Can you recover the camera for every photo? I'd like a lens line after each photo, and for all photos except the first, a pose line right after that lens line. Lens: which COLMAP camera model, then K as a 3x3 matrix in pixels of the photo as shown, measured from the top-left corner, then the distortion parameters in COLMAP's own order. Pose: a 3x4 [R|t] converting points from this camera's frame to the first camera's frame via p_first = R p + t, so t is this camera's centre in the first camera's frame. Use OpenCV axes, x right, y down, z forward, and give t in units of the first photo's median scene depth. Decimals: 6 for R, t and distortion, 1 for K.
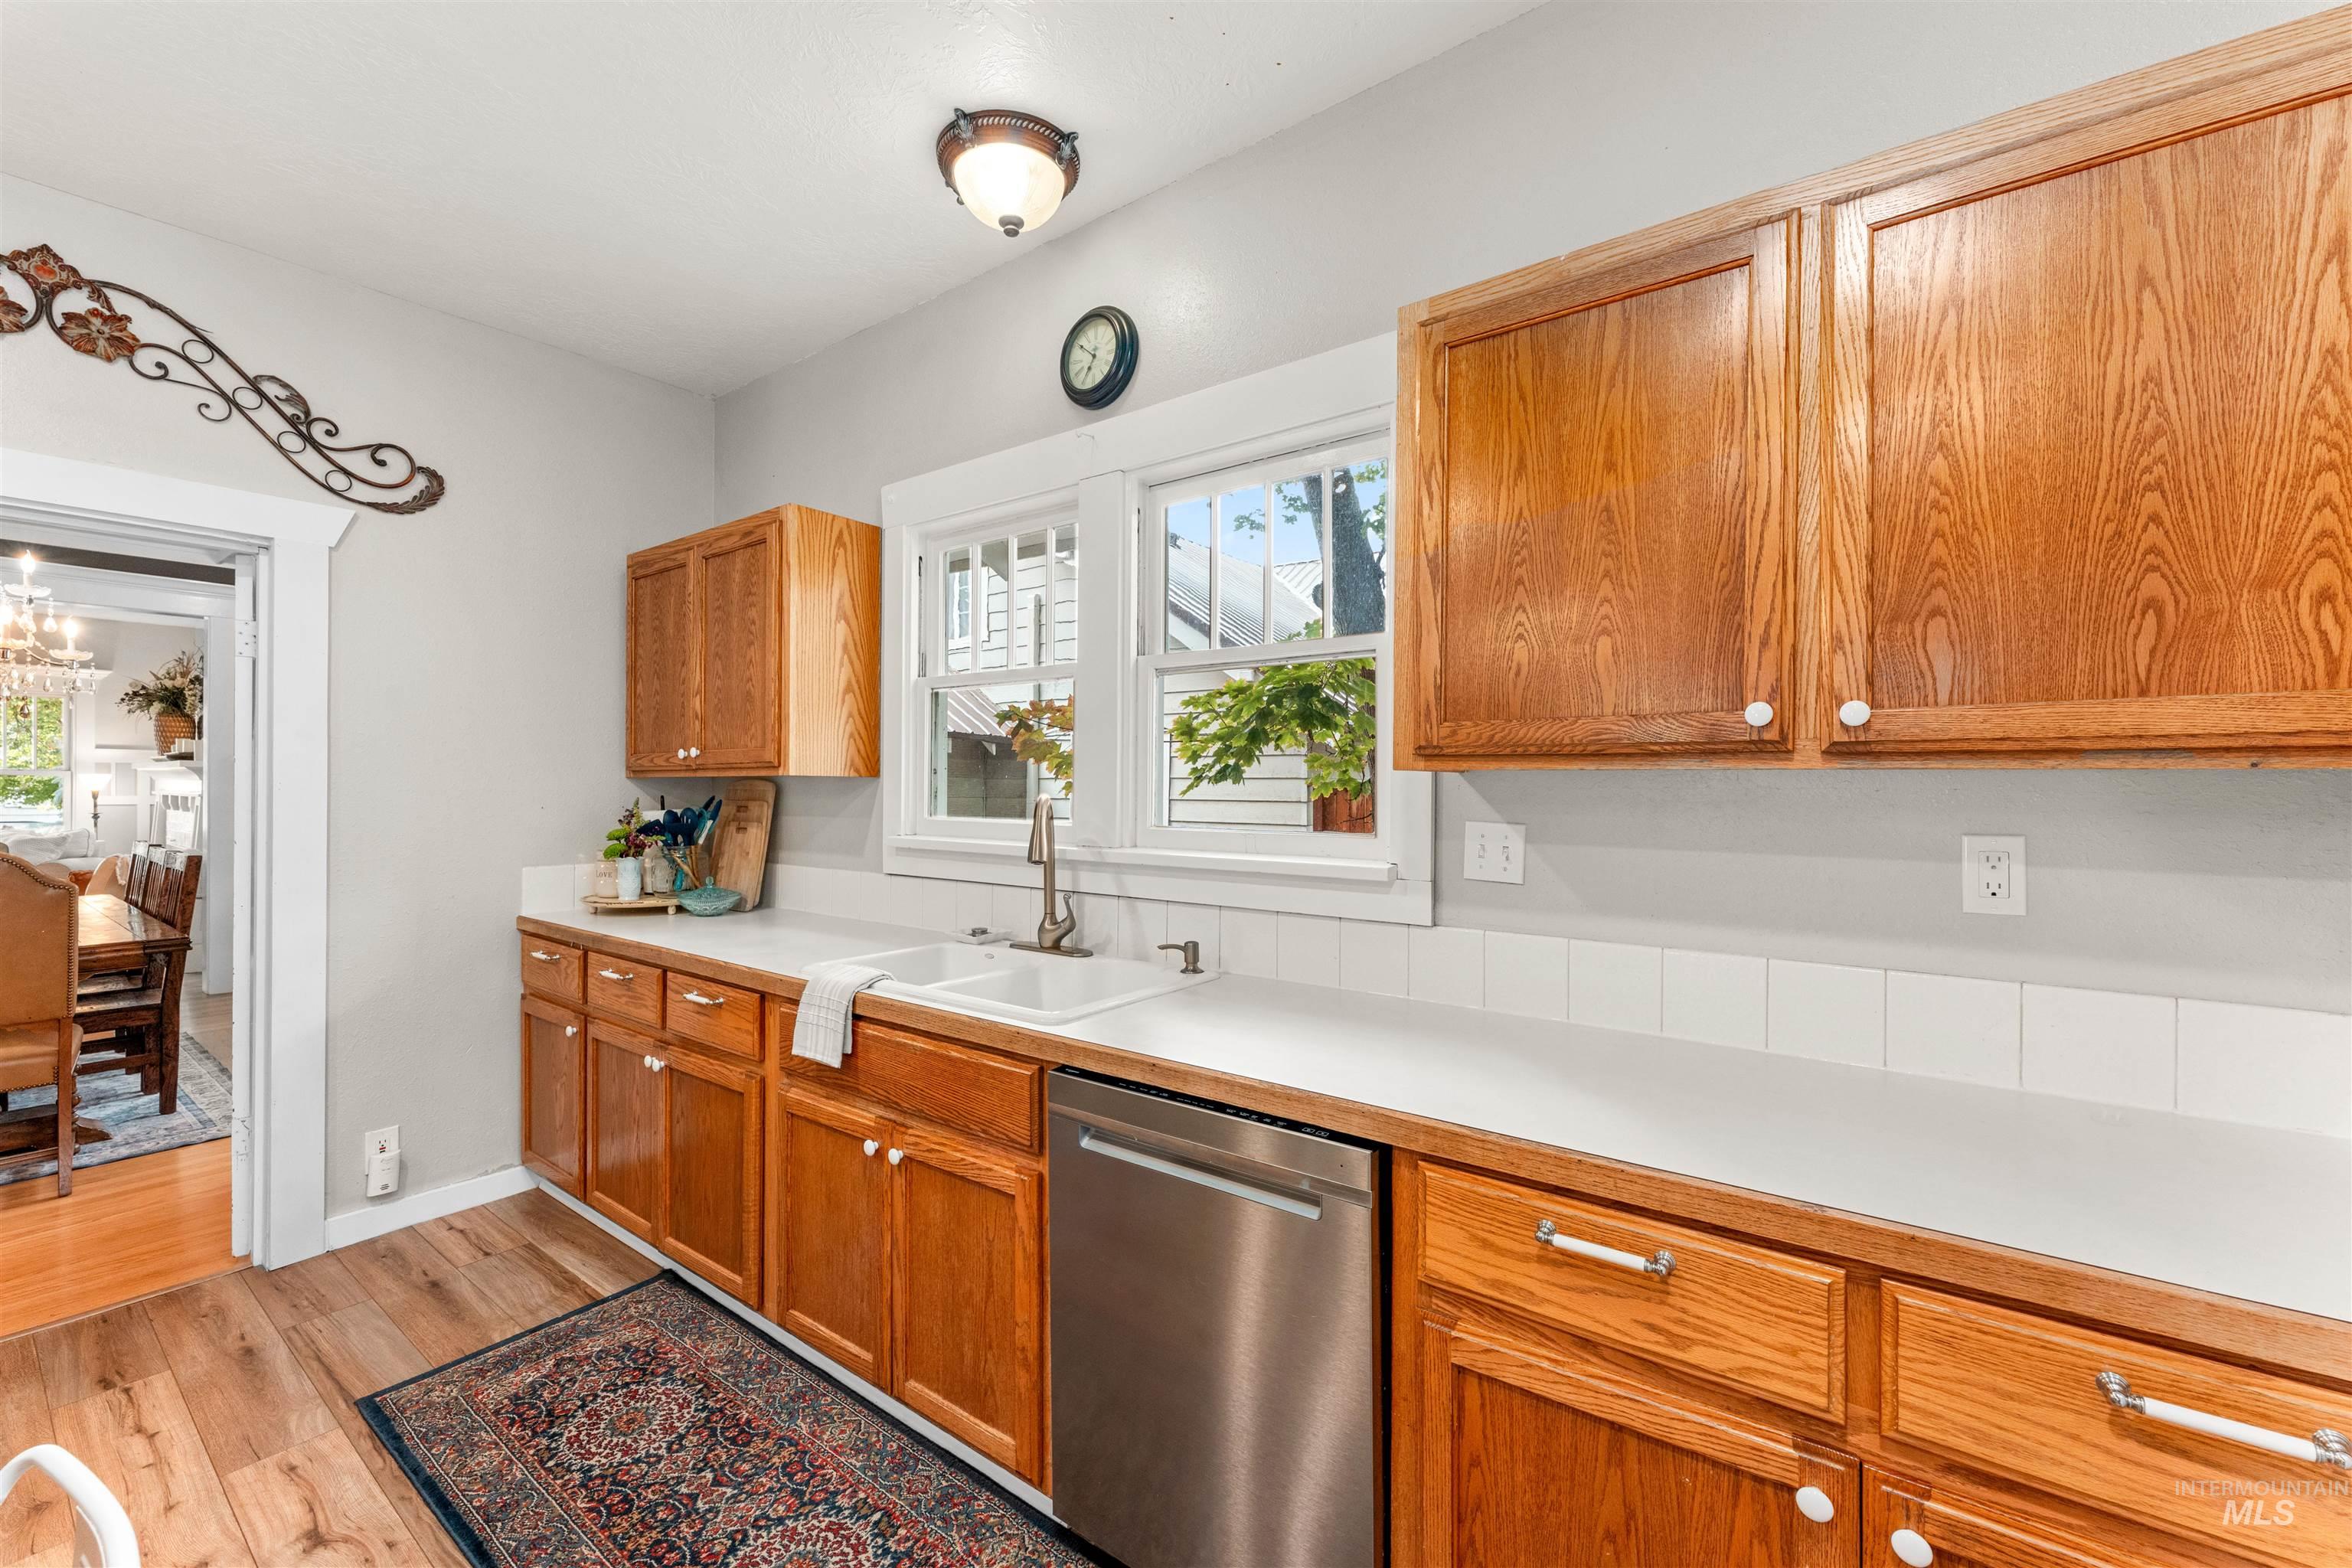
lens RADIAL K [[922.2, 0, 1187.5], [0, 922.2, 777.5], [0, 0, 1]] dist [0.000024, 0.000067]
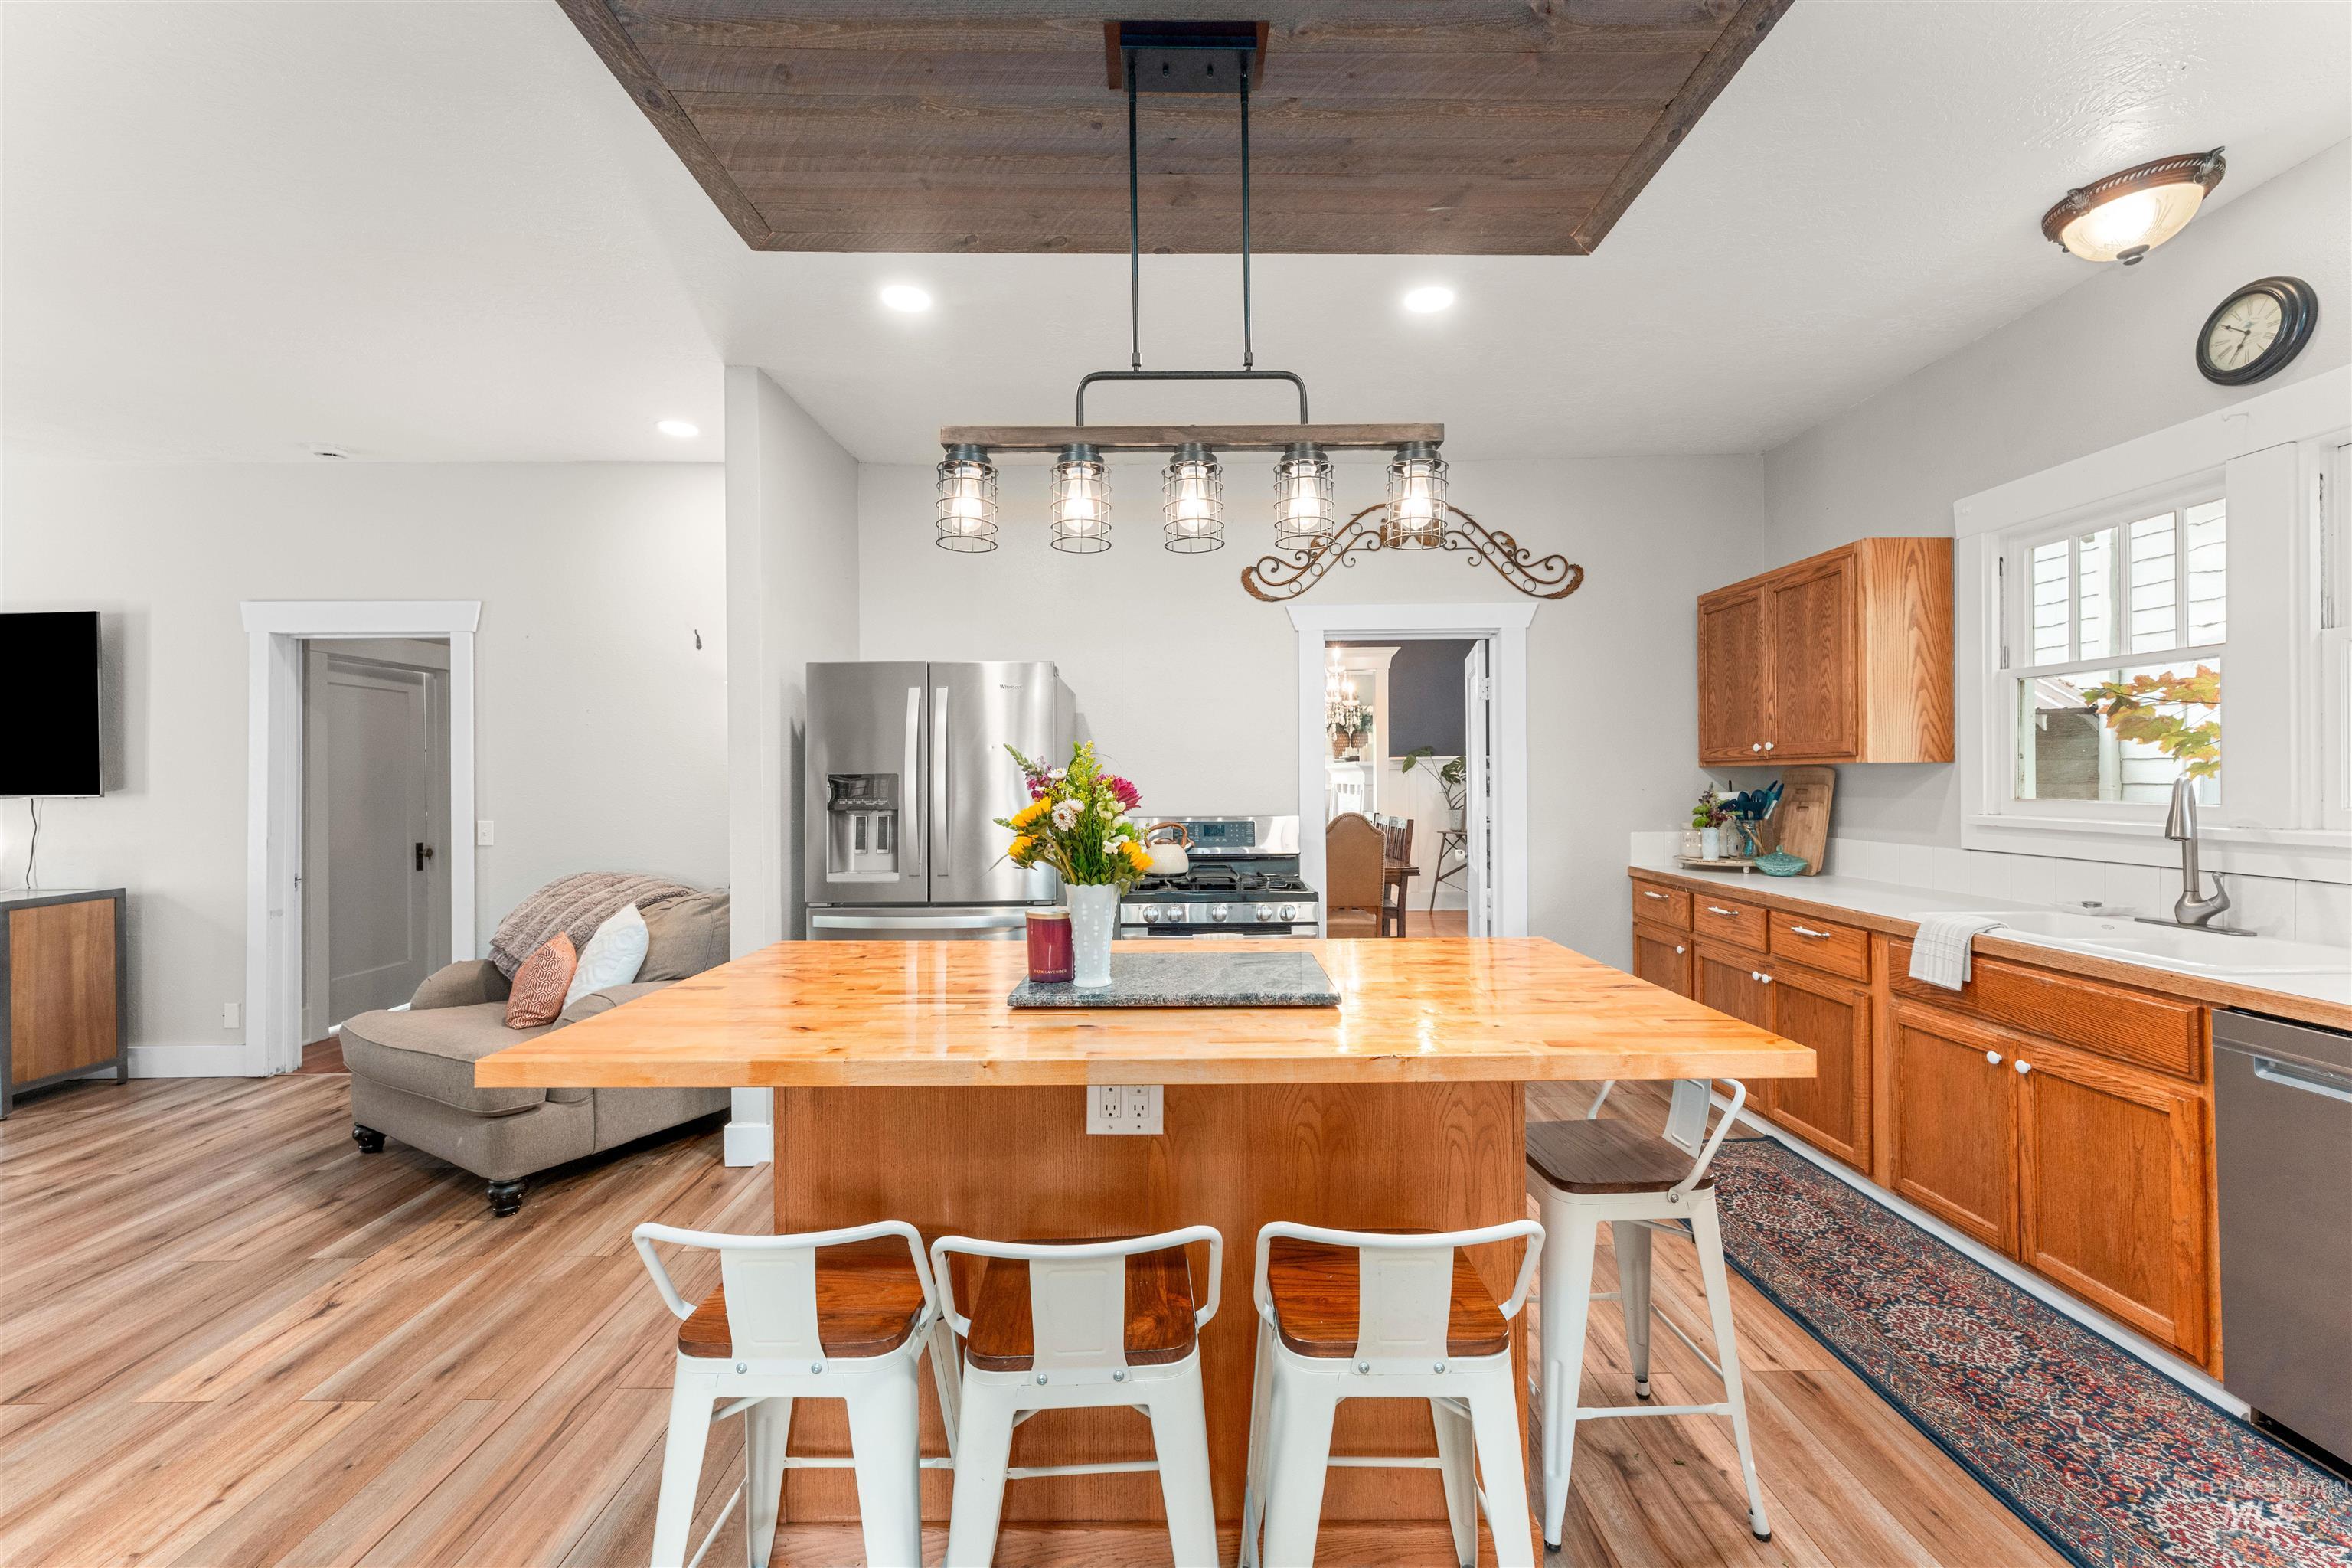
lens RADIAL K [[922.2, 0, 1187.5], [0, 922.2, 777.5], [0, 0, 1]] dist [0.000024, 0.000067]
pose [[0.592188, -0.010547, -0.805731, 0.017540], [0.021110, 0.999774, 0.002428, -0.004986], [0.805523, -0.018447, 0.592277, -0.501355]]
